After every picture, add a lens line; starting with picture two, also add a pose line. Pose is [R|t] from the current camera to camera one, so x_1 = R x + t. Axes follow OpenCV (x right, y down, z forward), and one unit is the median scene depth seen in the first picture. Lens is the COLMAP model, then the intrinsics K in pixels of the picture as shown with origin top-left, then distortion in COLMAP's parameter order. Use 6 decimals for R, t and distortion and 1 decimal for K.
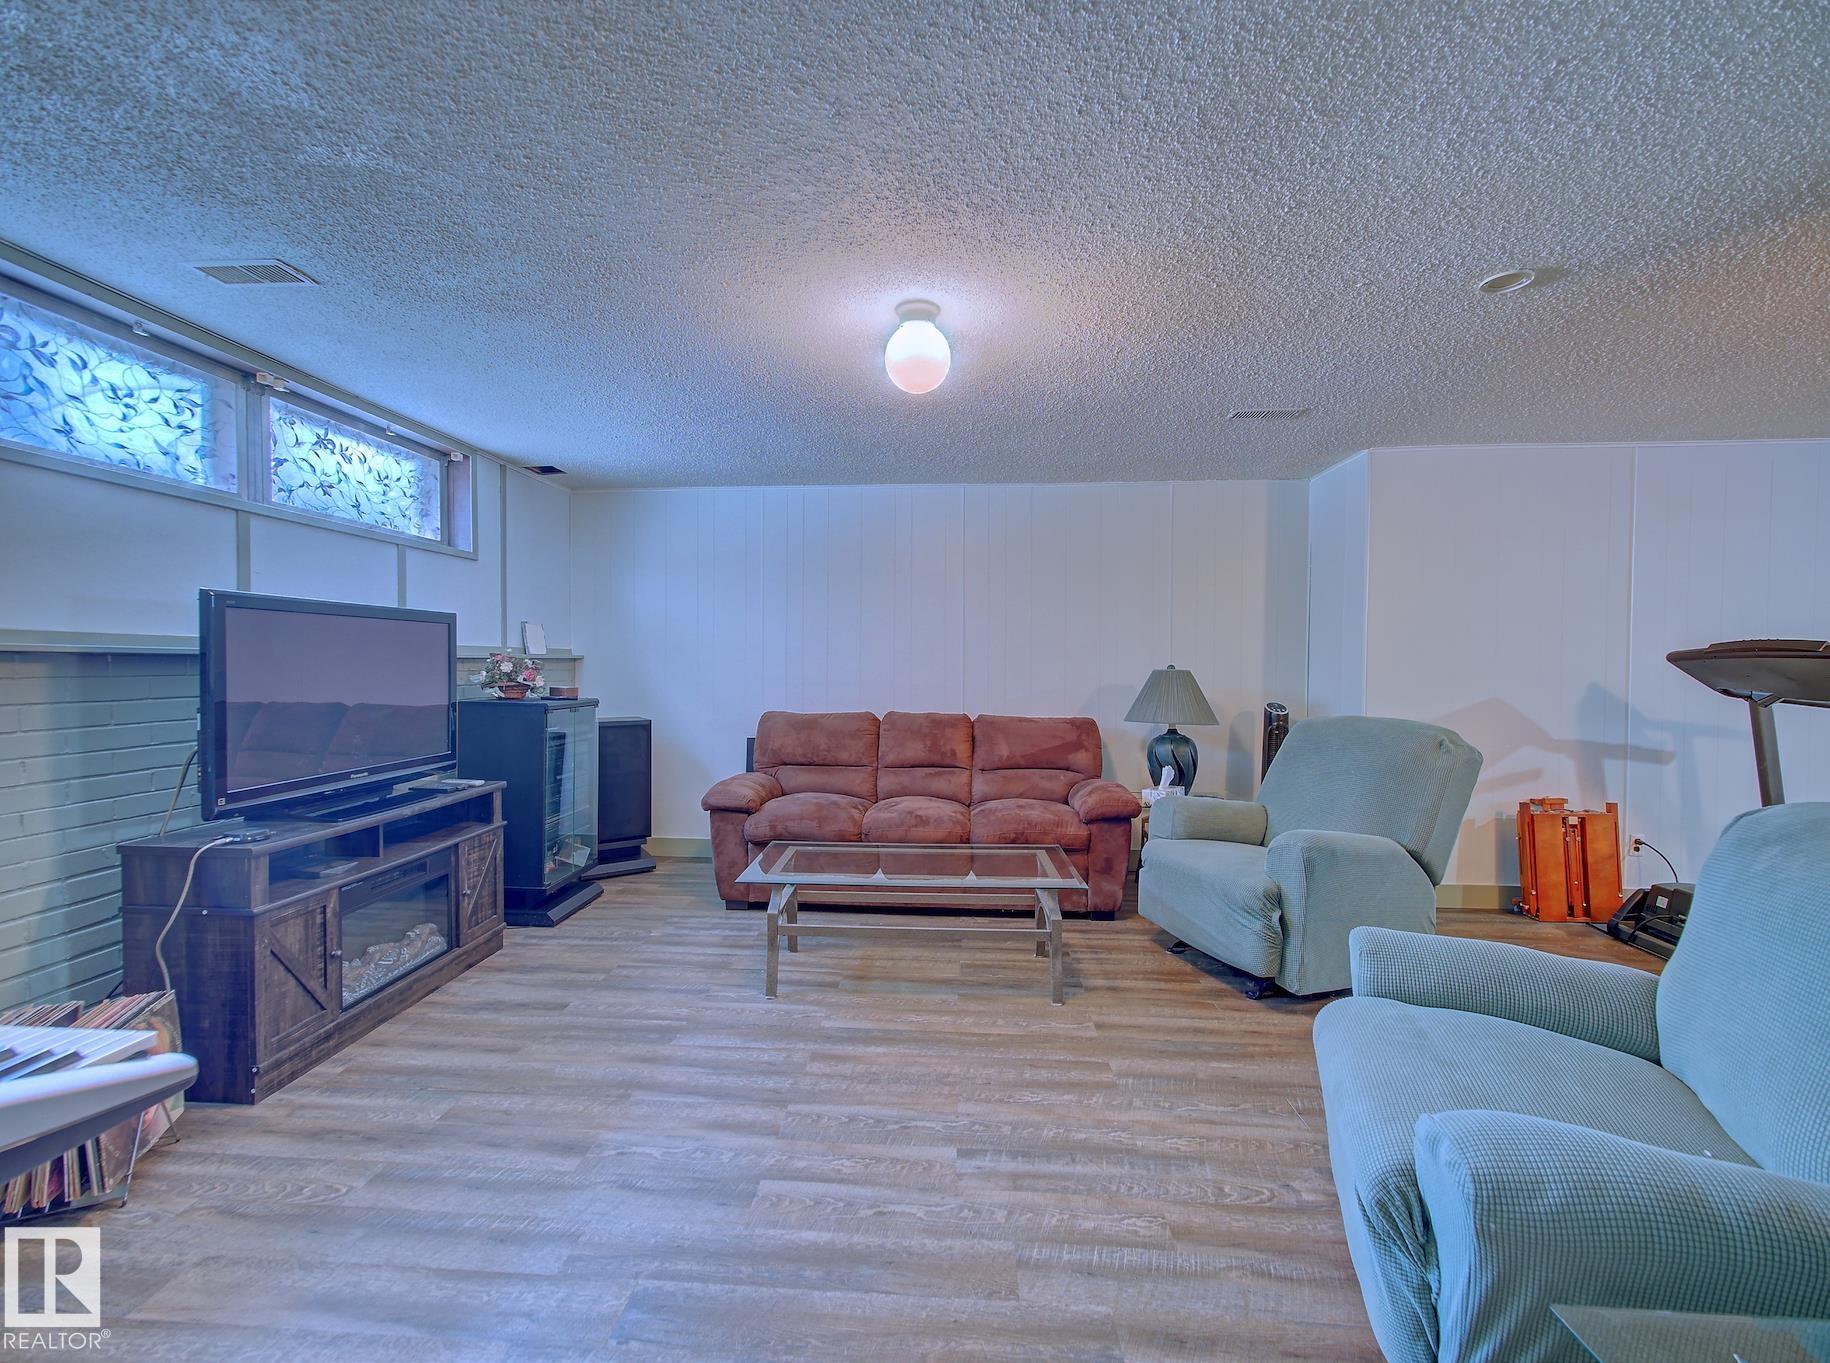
lens RADIAL K [[734.1, 0, 893.6], [0, 734.1, 676.8], [0, 0, 1]] dist [0.001083, 0.000143]
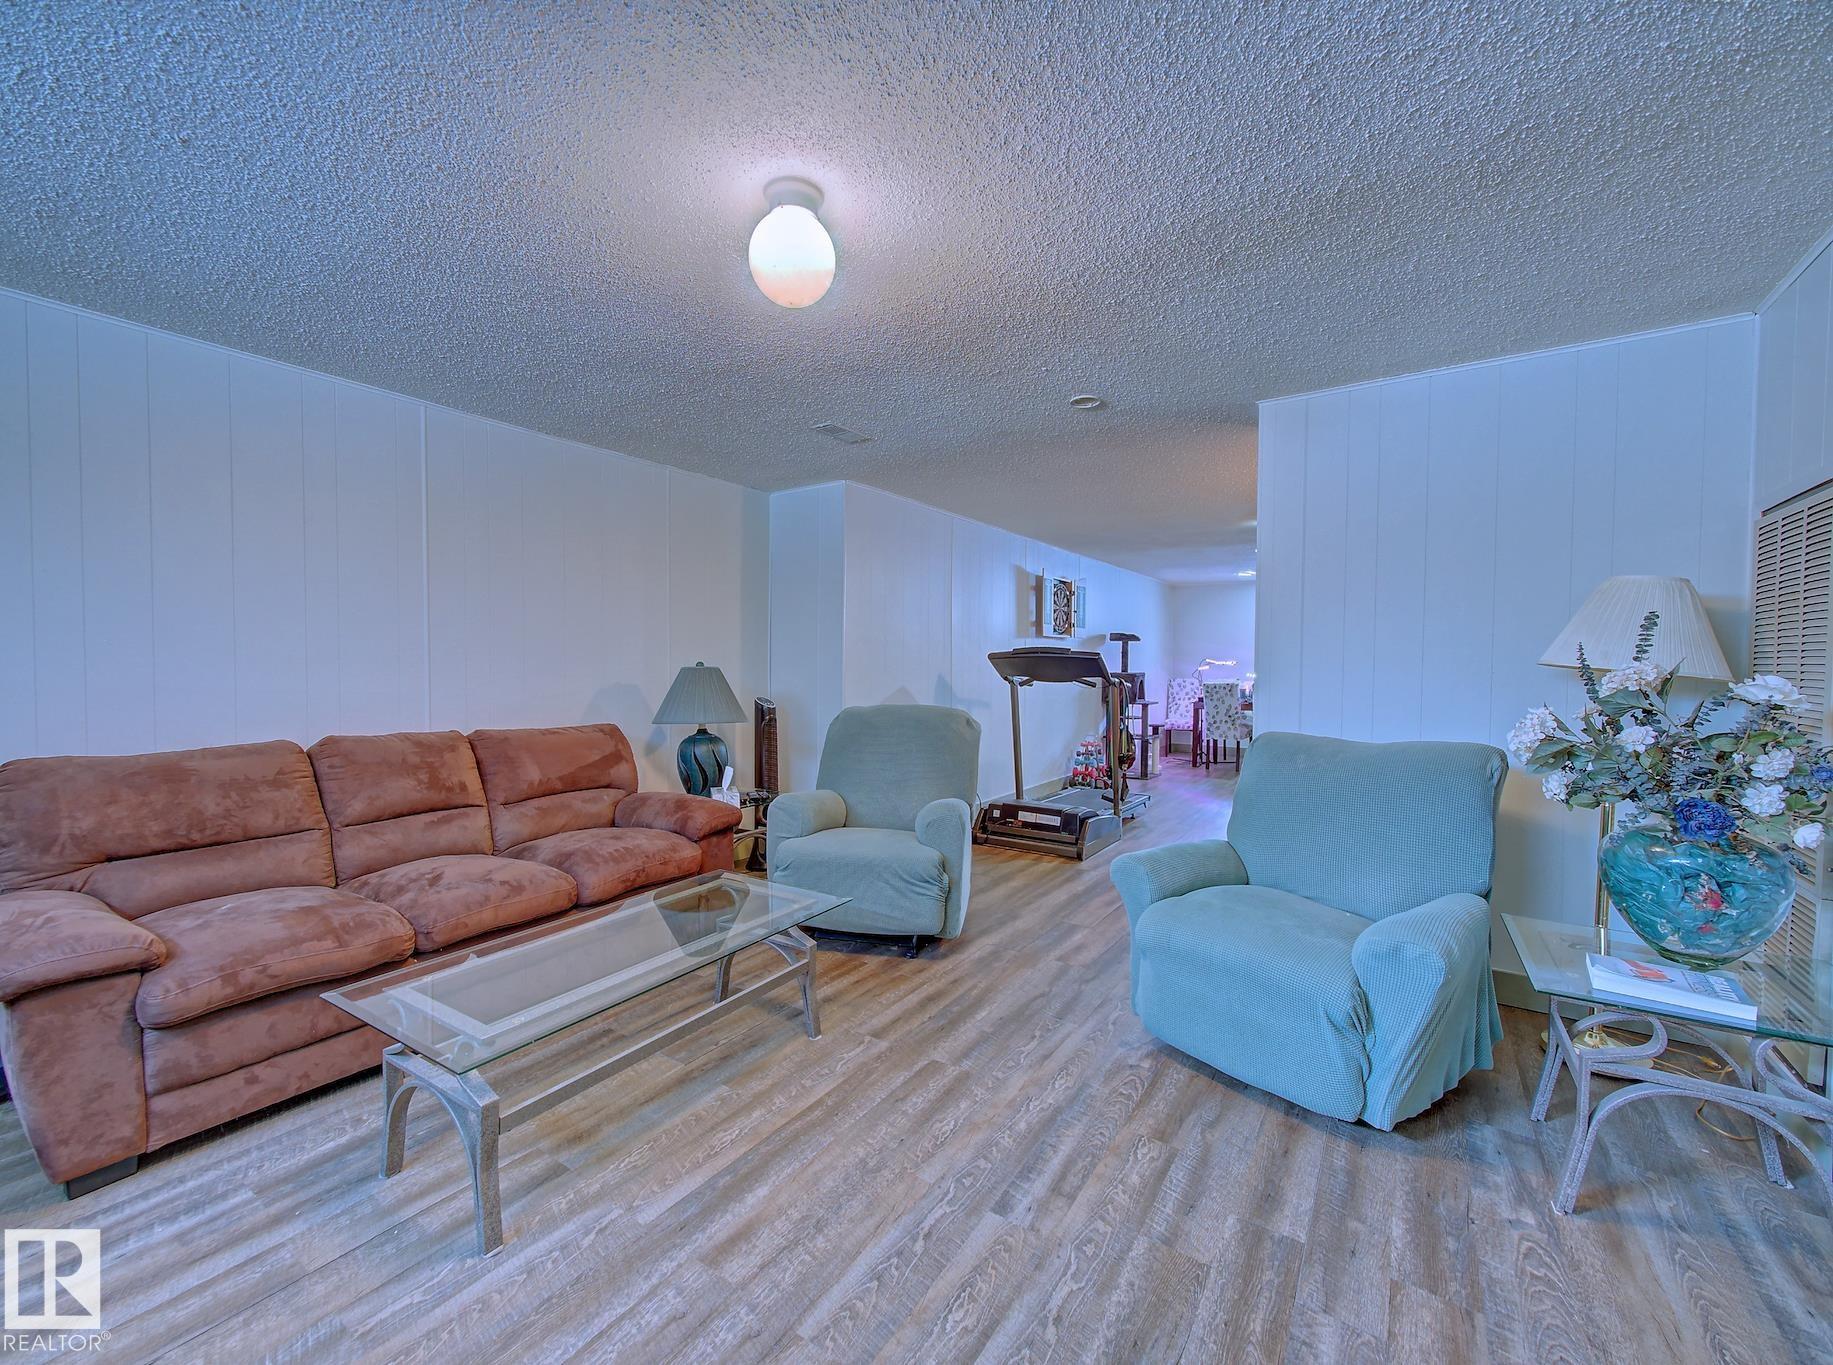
lens RADIAL K [[748.0, 0, 900.6], [0, 748.0, 668.2], [0, 0, 1]] dist [0.002995, 0.000239]
pose [[0.498494, -0.005844, 0.866874, -0.476123], [0.012198, 0.999926, -0.000274, -0.005764], [-0.866808, 0.010711, 0.498528, 0.409979]]
